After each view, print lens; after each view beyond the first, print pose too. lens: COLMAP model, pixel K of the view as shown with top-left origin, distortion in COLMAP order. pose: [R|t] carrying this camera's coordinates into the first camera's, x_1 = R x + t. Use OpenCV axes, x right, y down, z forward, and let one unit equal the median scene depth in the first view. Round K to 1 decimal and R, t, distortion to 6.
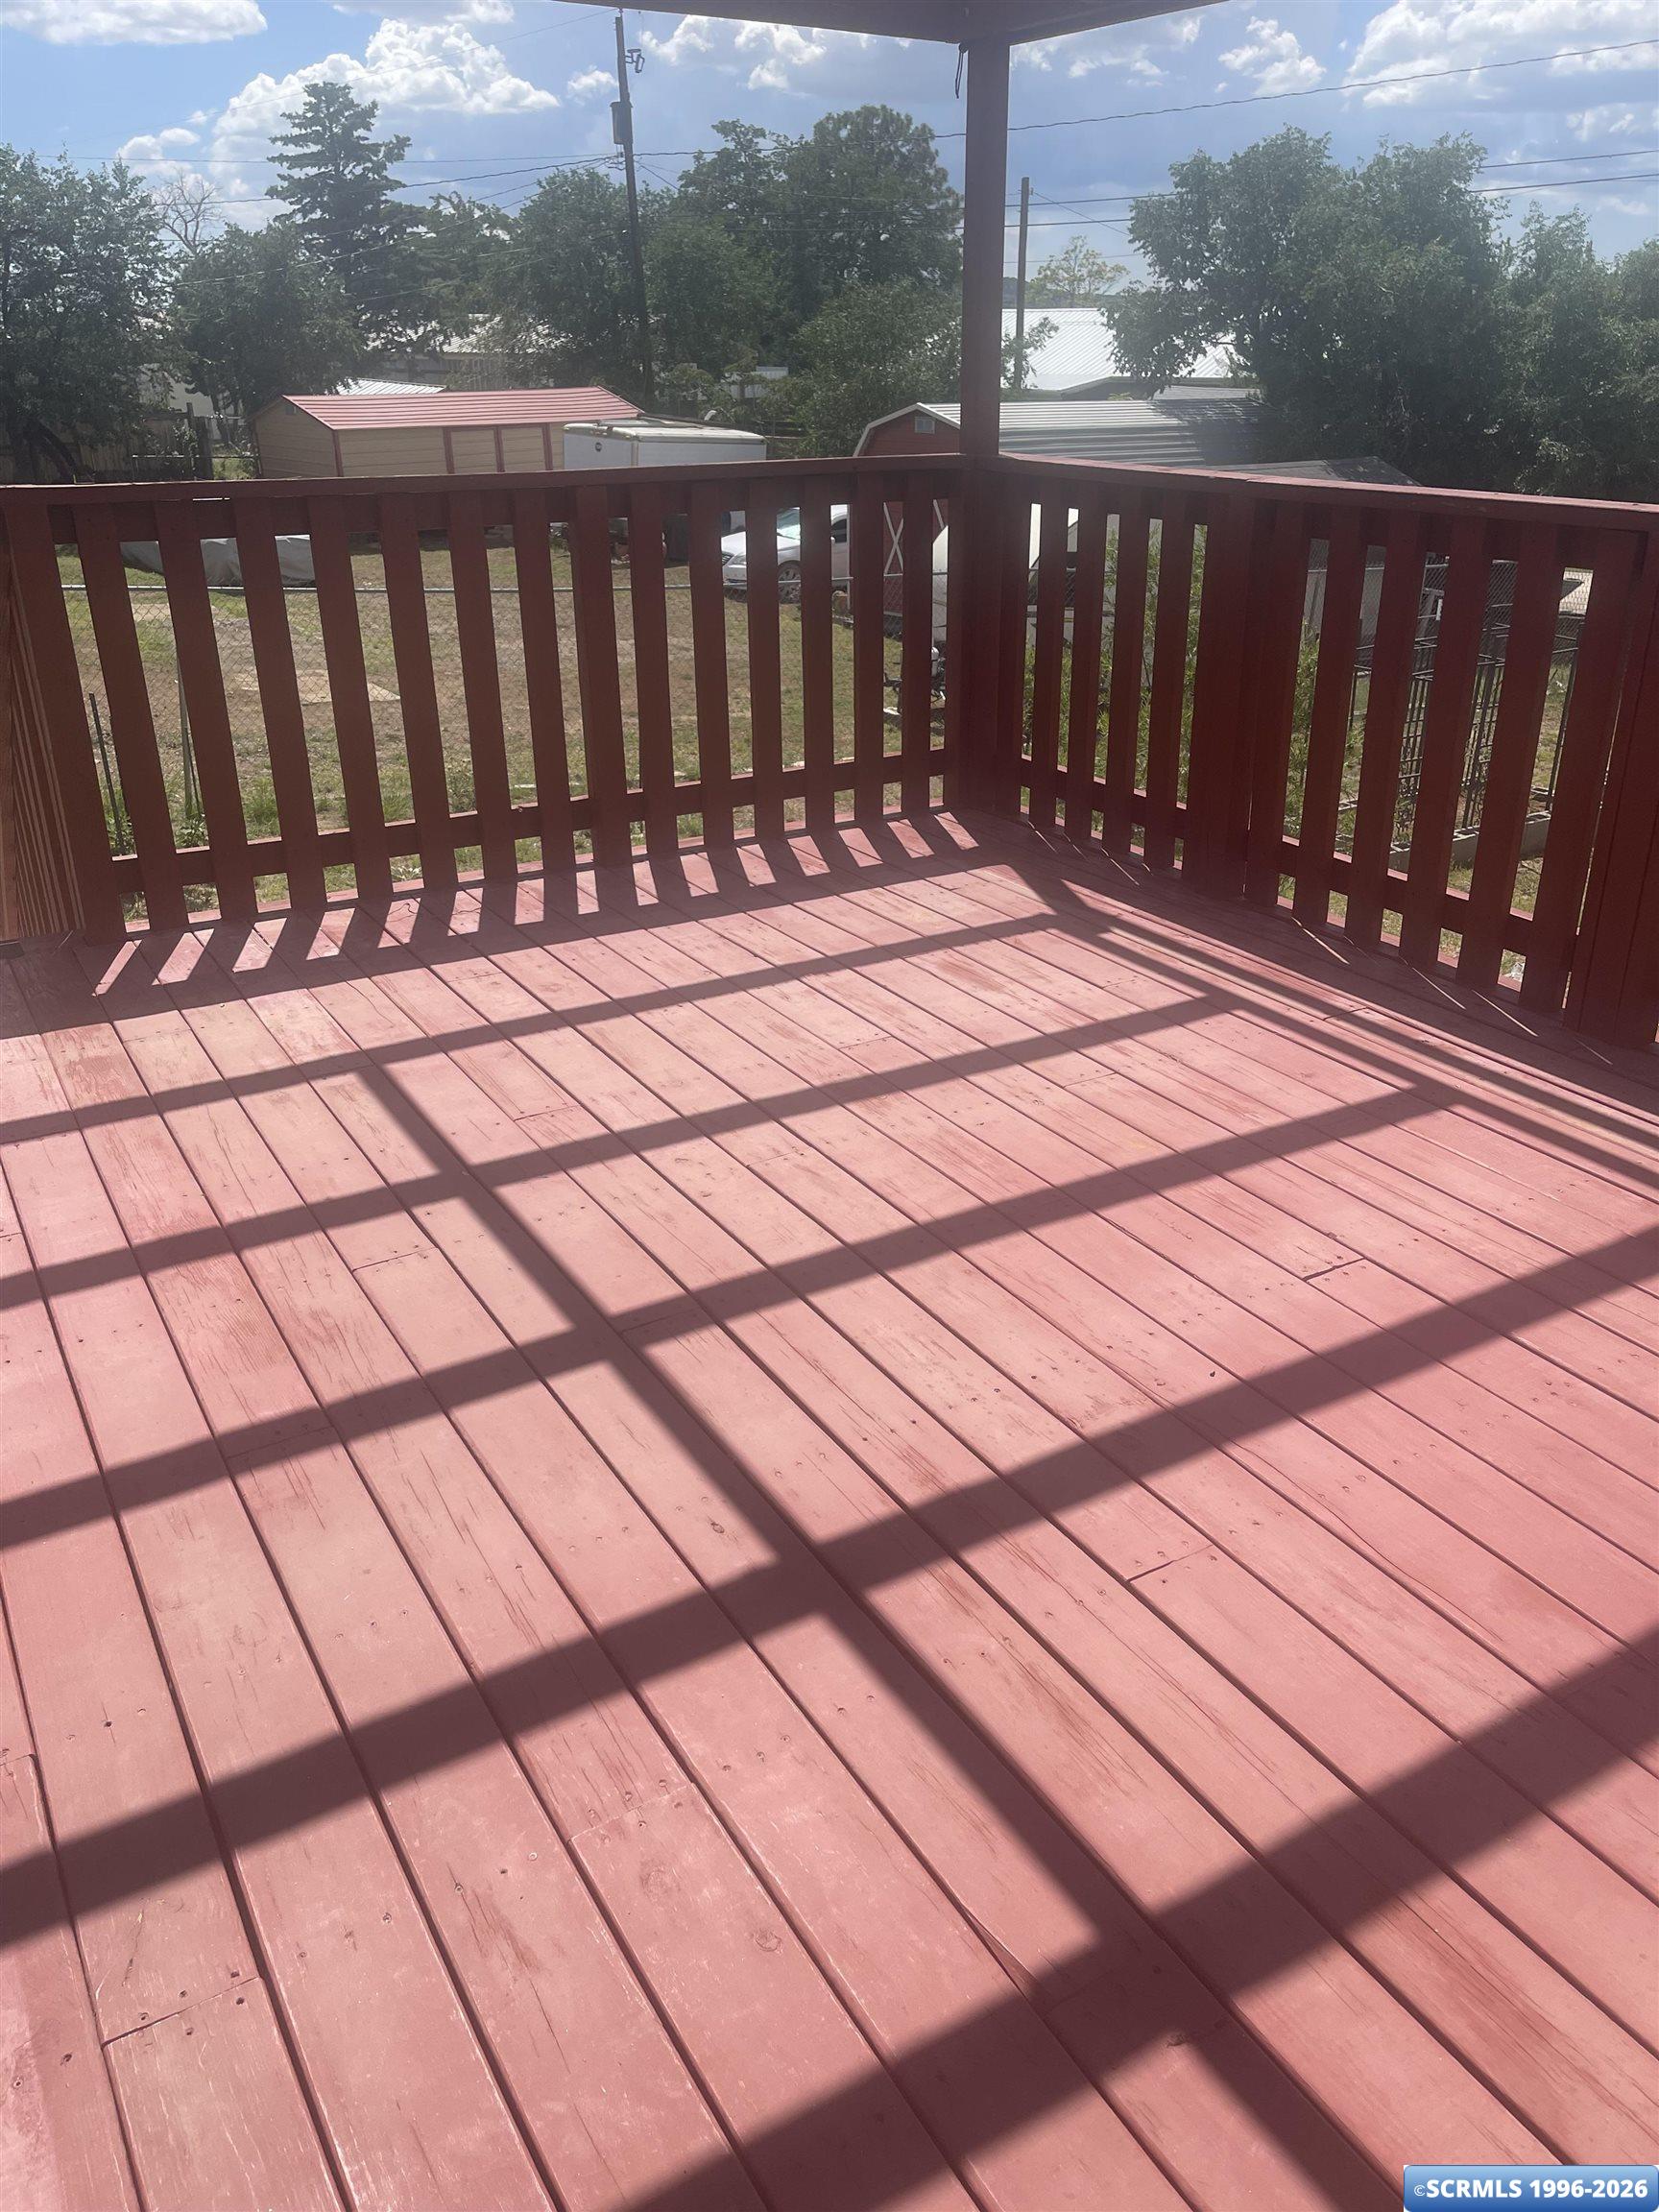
lens RADIAL K [[1640.8, 0, 834.9], [0, 1640.8, 1108.4], [0, 0, 1]] dist [0.080631, -0.115562]
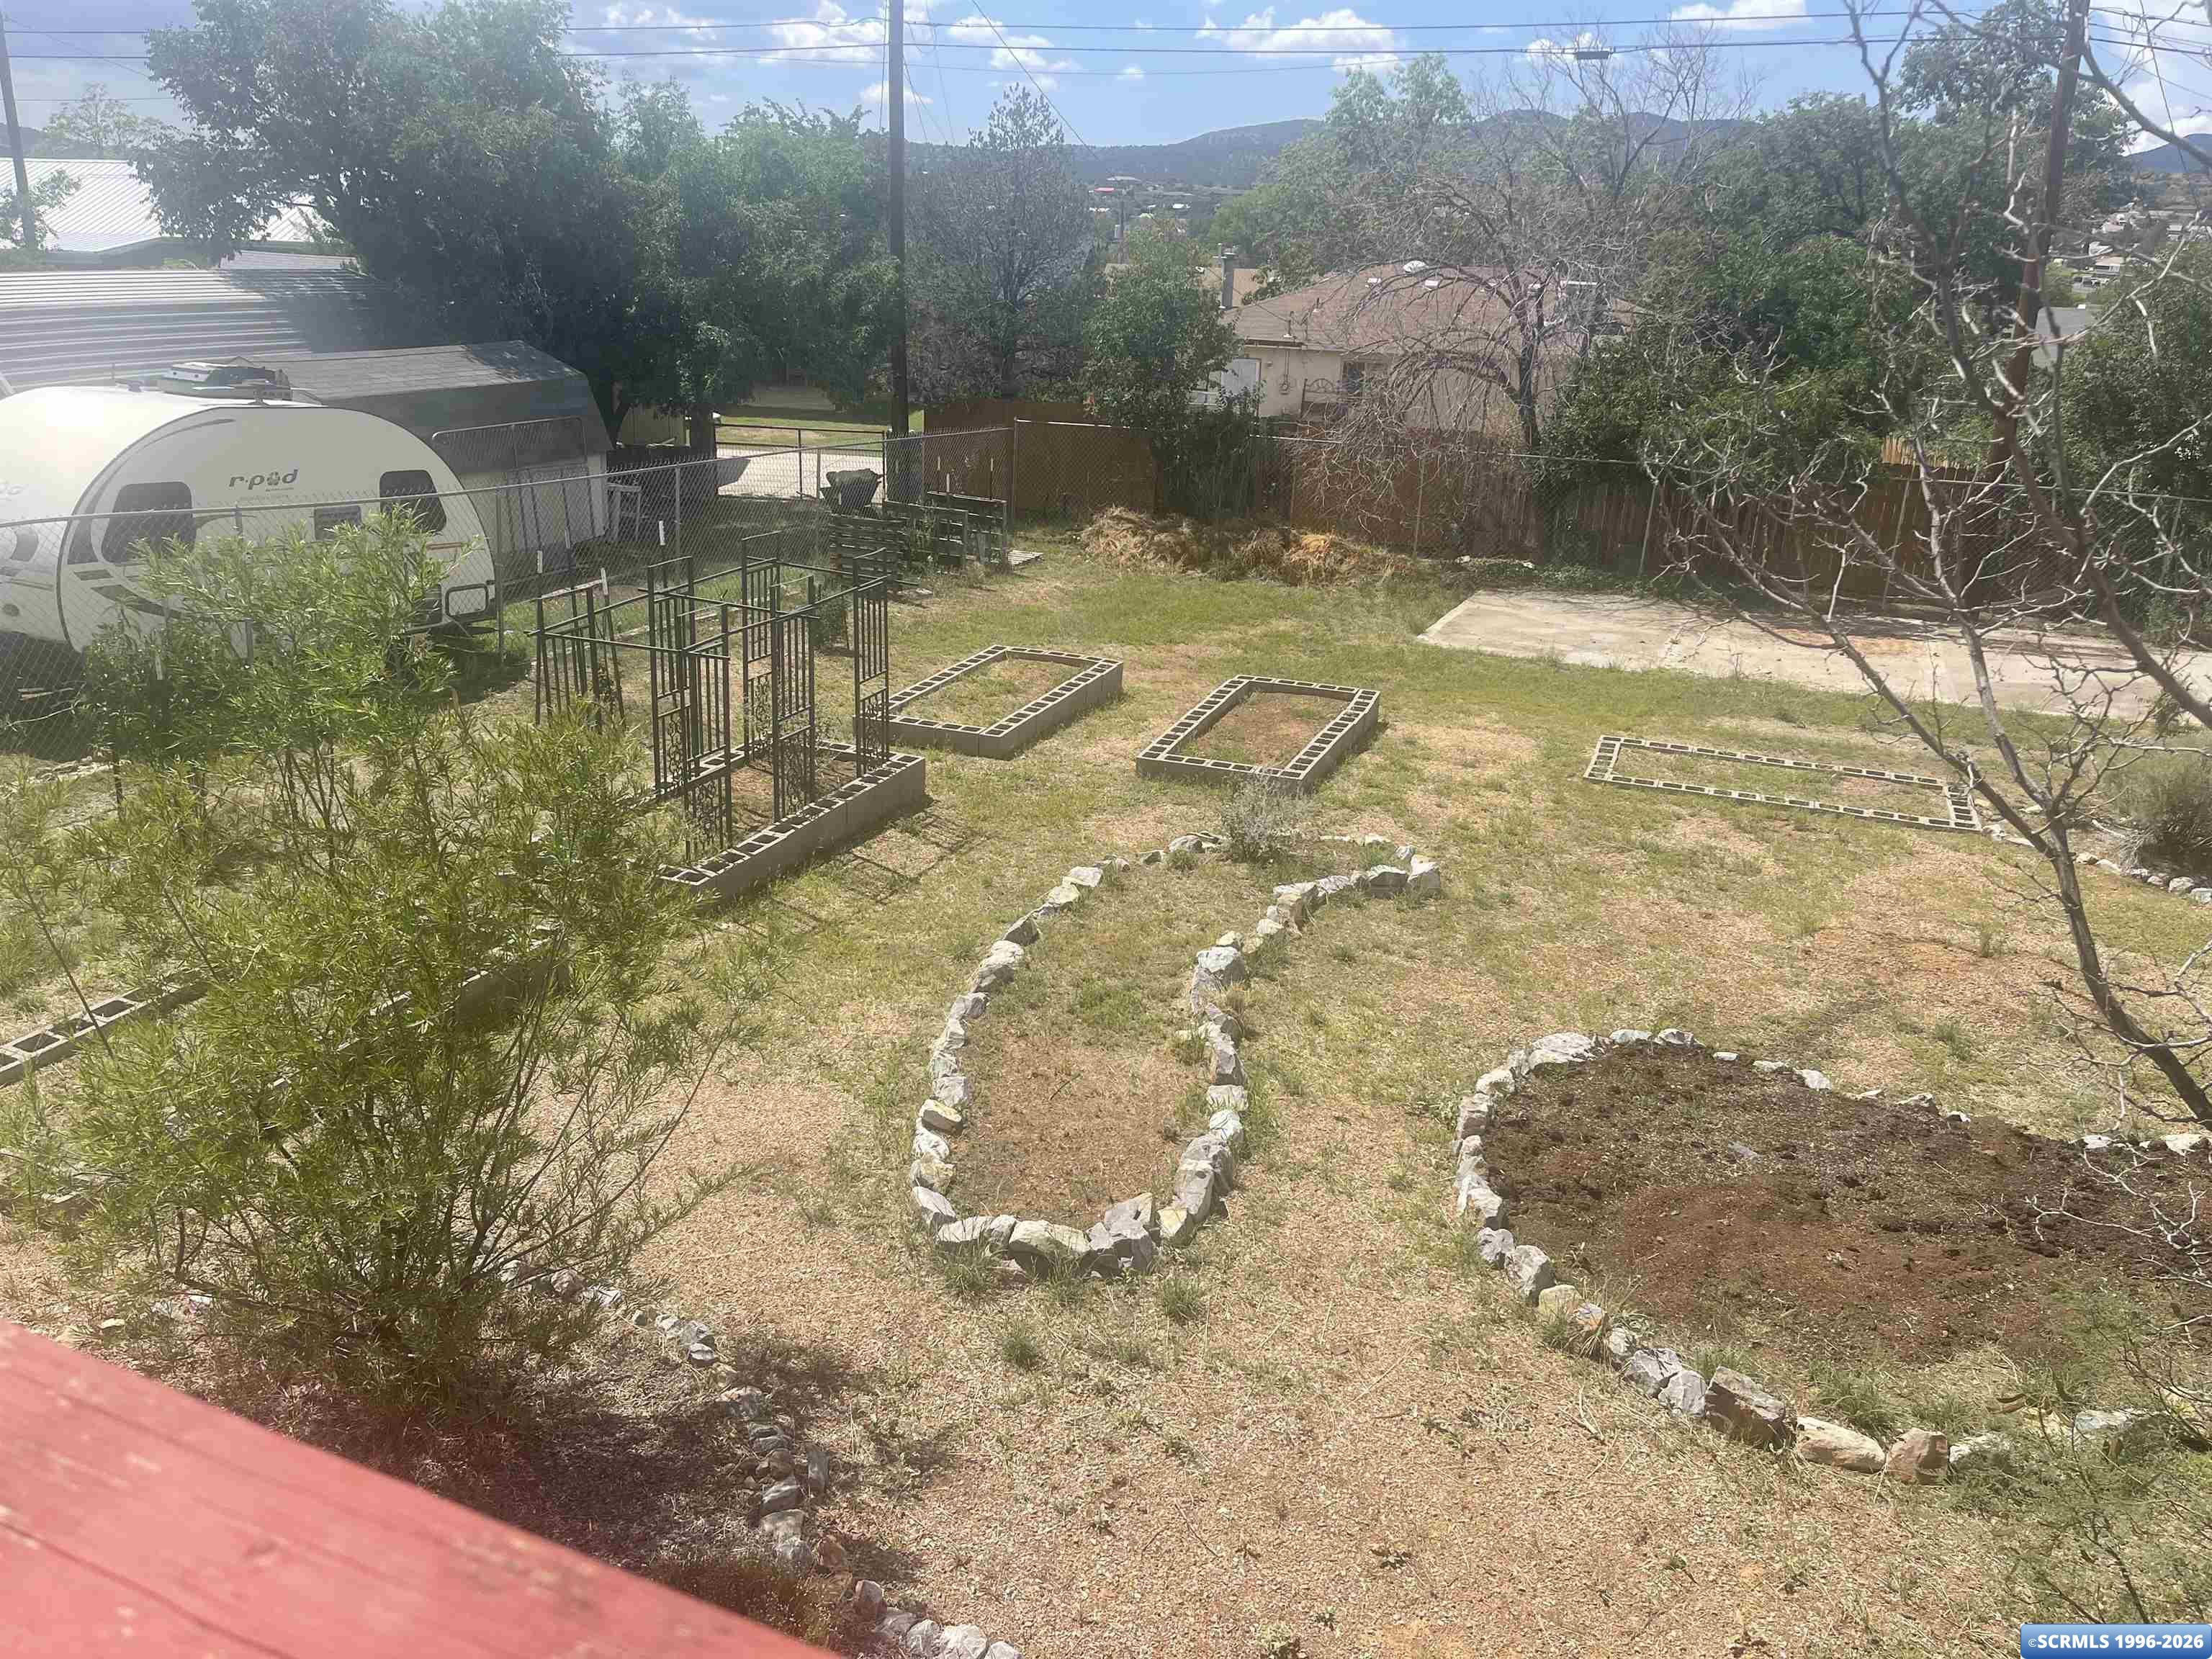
lens RADIAL K [[1640.8, 0, 1108.6], [0, 1640.8, 817.4], [0, 0, 1]] dist [0.080631, -0.115562]
pose [[0.801705, -0.168527, 0.573470, 0.030133], [0.215973, 0.976284, -0.015025, -0.064091], [-0.557337, 0.135899, 0.819089, 0.141001]]
